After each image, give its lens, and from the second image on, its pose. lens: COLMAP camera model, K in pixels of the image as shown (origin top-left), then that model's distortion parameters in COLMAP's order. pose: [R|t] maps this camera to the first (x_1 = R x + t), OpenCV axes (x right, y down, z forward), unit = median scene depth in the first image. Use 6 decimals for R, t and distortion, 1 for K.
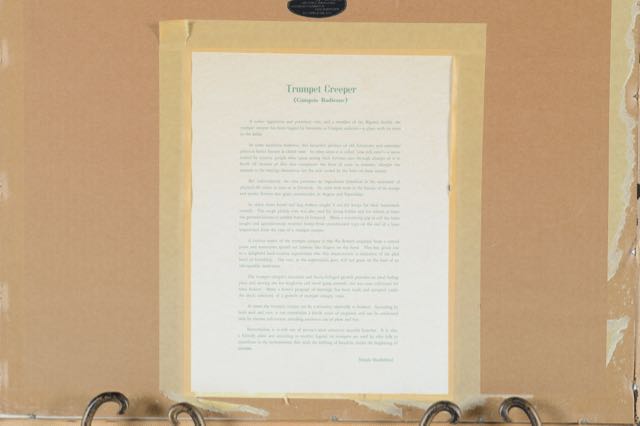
lens RADIAL K [[1421.3, 0, 318.9], [0, 1421.3, 209.2], [0, 0, 1]] dist [0.246574, 0.000000]
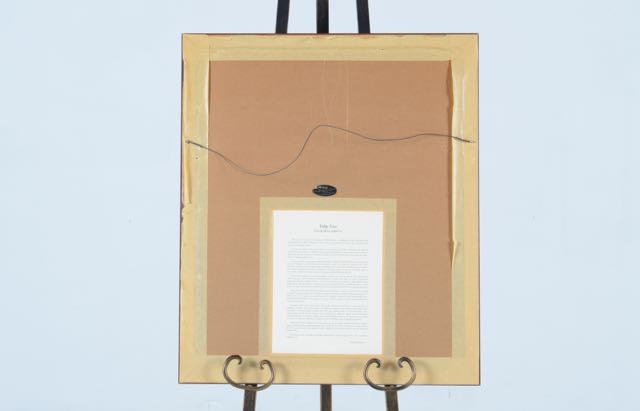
lens RADIAL K [[1489.4, 0, 320.8], [0, 1489.4, 206.7], [0, 0, 1]] dist [-0.137872, 0.000000]
pose [[0.995110, -0.000216, -0.098771, 0.234743], [-0.011374, 0.993094, -0.116766, 0.169108], [0.098114, 0.117319, 0.988236, -1.417554]]
